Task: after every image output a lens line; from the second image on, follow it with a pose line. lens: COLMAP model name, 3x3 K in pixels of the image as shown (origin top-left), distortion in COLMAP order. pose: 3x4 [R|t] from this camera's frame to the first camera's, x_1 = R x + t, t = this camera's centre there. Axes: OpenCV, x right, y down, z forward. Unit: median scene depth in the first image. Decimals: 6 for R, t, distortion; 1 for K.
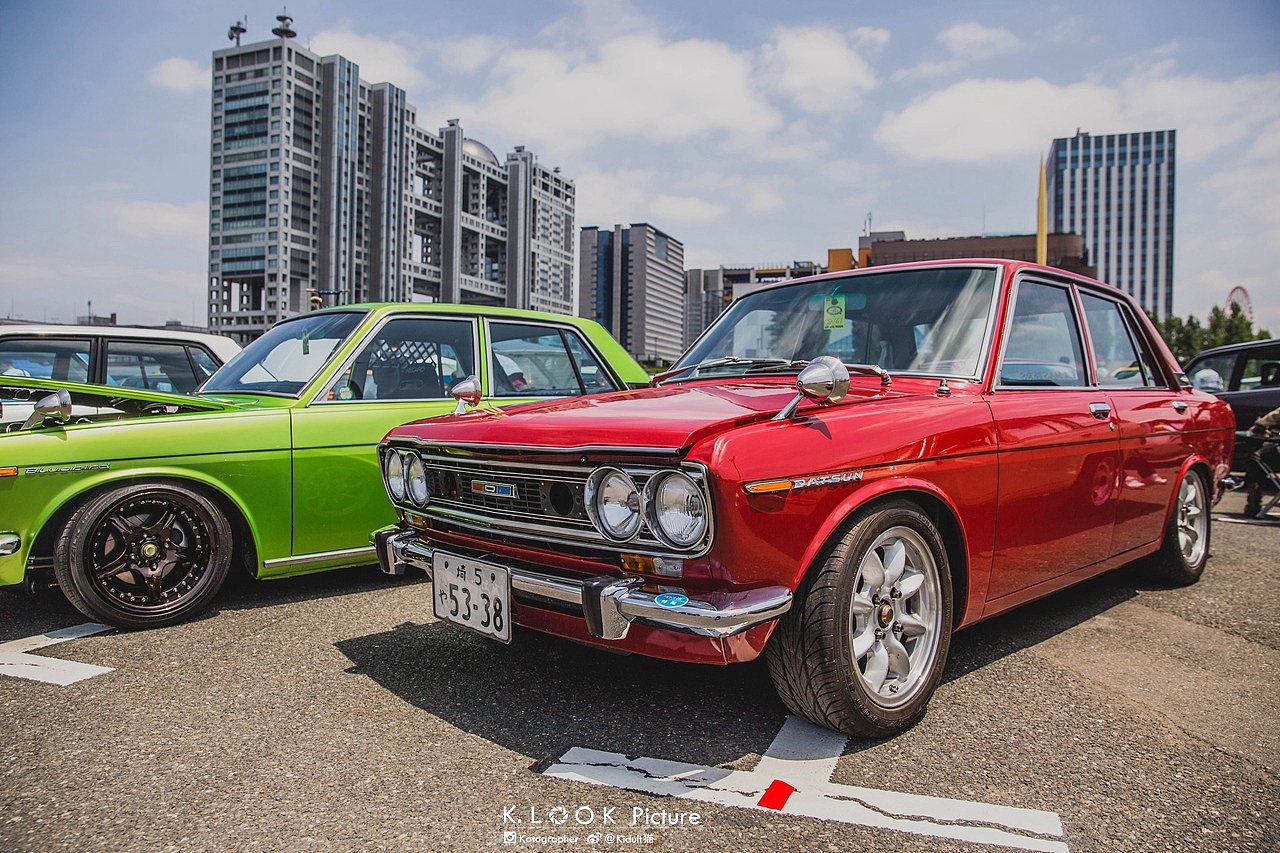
lens RADIAL K [[880.9, 0, 645.7], [0, 880.9, 413.4], [0, 0, 1]] dist [-0.034495, 0.009515]
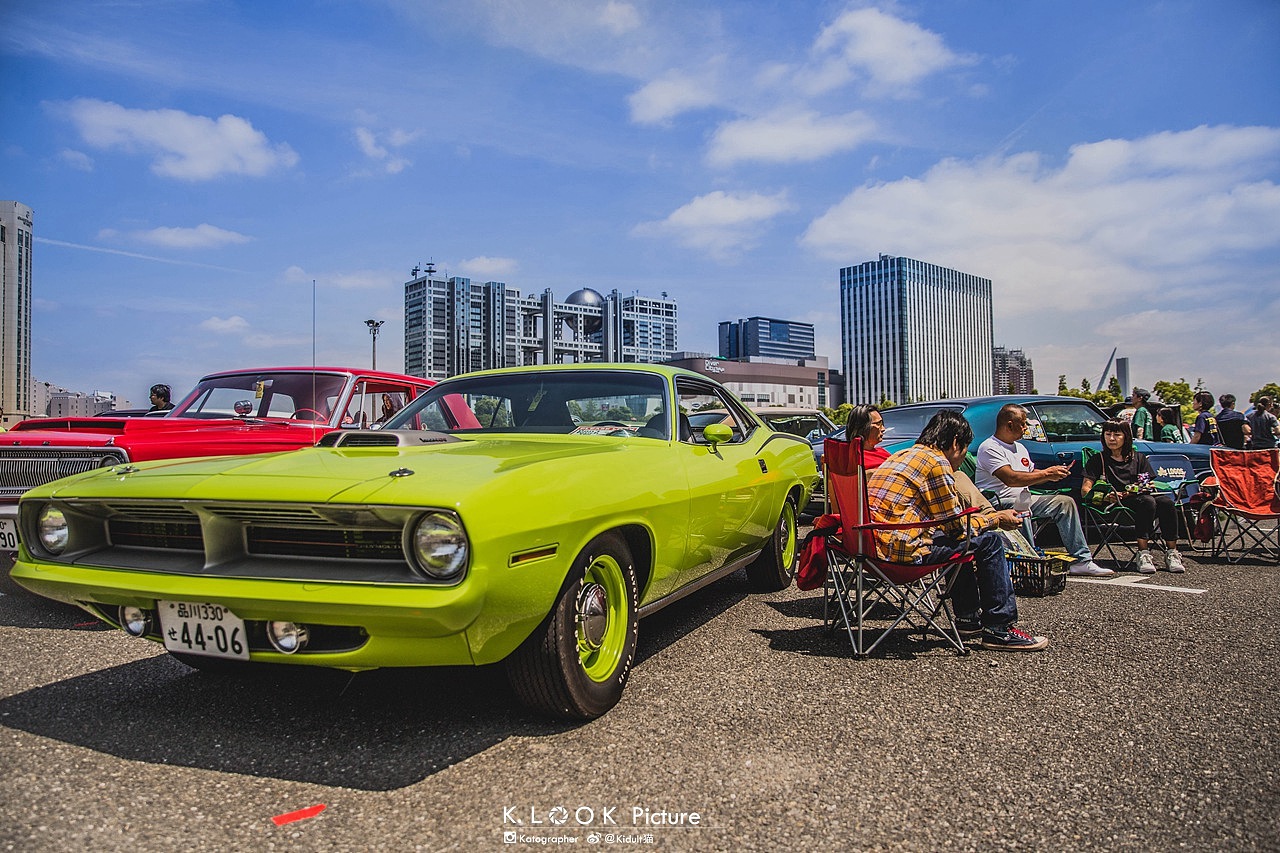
lens RADIAL K [[880.9, 0, 644.1], [0, 880.9, 420.1], [0, 0, 1]] dist [-0.034495, 0.009515]
pose [[0.881137, -0.046132, -0.470606, 0.921806], [0.023310, 0.998257, -0.054211, 0.019190], [0.472287, 0.036798, 0.880677, -0.505736]]
